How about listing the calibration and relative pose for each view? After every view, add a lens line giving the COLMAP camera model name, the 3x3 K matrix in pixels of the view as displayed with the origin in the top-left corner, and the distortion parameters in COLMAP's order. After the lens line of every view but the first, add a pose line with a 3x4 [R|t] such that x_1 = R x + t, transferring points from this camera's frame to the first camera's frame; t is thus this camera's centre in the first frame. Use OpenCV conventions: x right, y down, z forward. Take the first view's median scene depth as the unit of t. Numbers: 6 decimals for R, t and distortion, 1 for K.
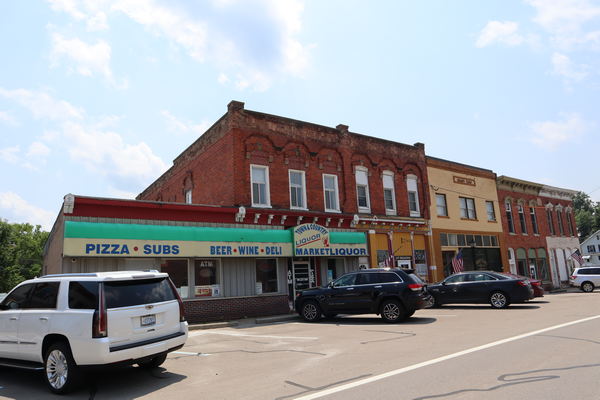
lens RADIAL K [[404.8, 0, 296.1], [0, 404.8, 198.9], [0, 0, 1]] dist [-0.061531, 0.002984]
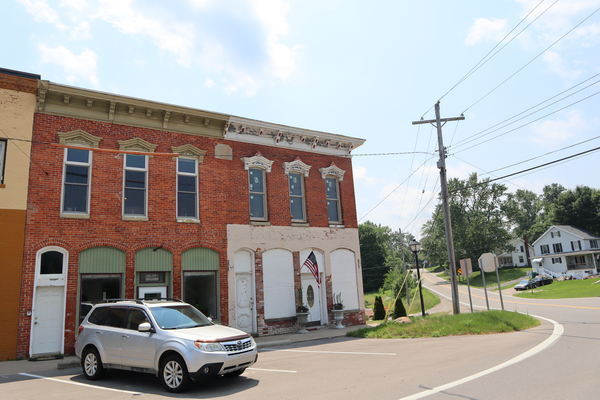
lens RADIAL K [[410.0, 0, 295.8], [0, 410.0, 193.6], [0, 0, 1]] dist [-0.098592, -0.001305]
pose [[0.999618, -0.023843, -0.013972, 0.908411], [0.023388, 0.999219, -0.031837, 0.096653], [0.014720, 0.031498, 0.999395, 0.655413]]
